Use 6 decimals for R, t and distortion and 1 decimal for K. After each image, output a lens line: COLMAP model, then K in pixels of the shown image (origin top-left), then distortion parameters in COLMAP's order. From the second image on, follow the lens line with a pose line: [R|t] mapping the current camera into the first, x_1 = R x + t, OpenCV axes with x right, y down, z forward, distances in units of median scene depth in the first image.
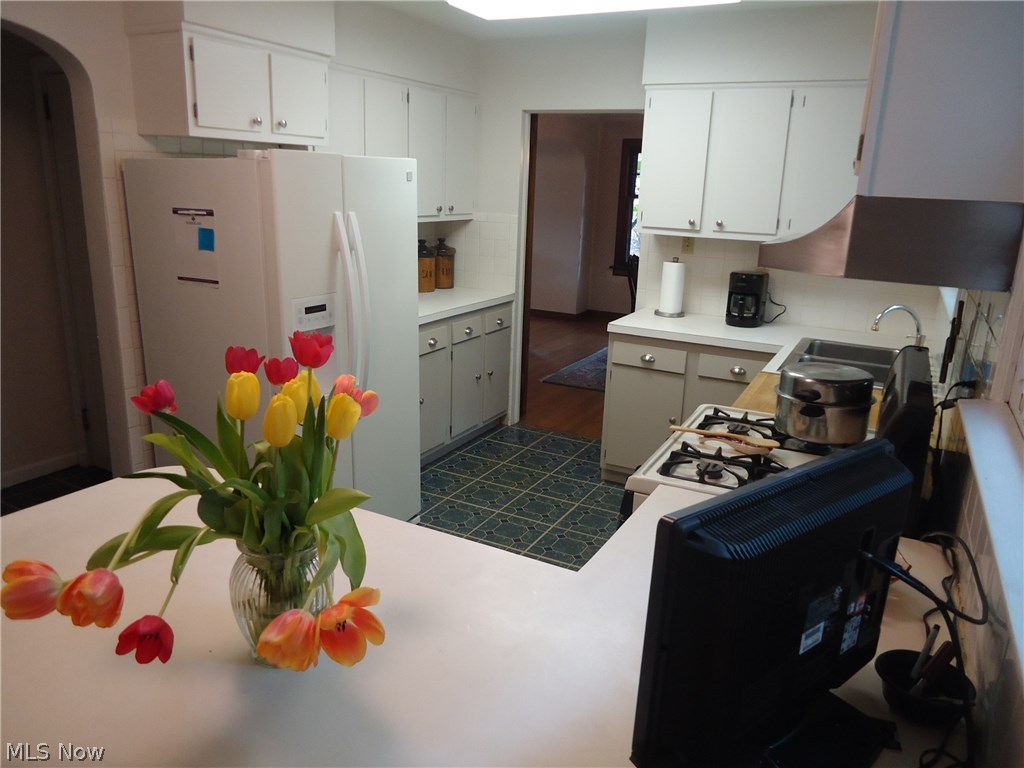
lens RADIAL K [[748.8, 0, 517.8], [0, 748.8, 383.9], [0, 0, 1]] dist [-0.001438, 0.002317]
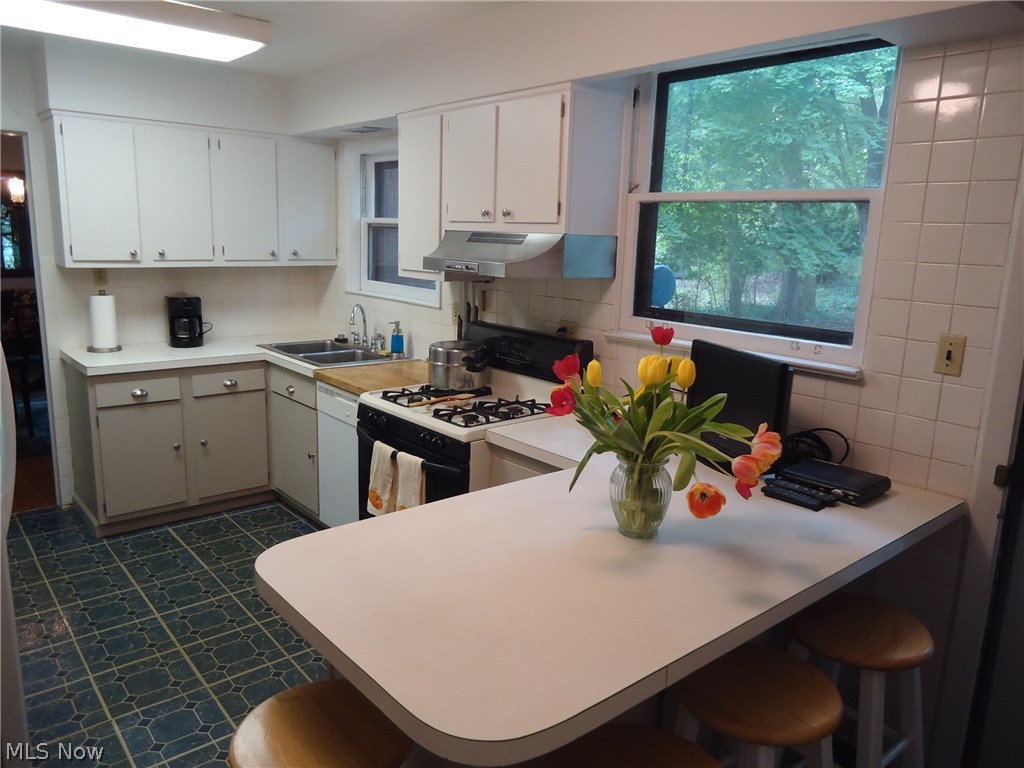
lens RADIAL K [[748.8, 0, 516.6], [0, 748.8, 384.6], [0, 0, 1]] dist [-0.001438, 0.002317]
pose [[0.378061, -0.211655, 0.901262, -0.513722], [0.225075, 0.965320, 0.132284, -0.063017], [-0.898004, 0.152840, 0.412588, 0.152046]]
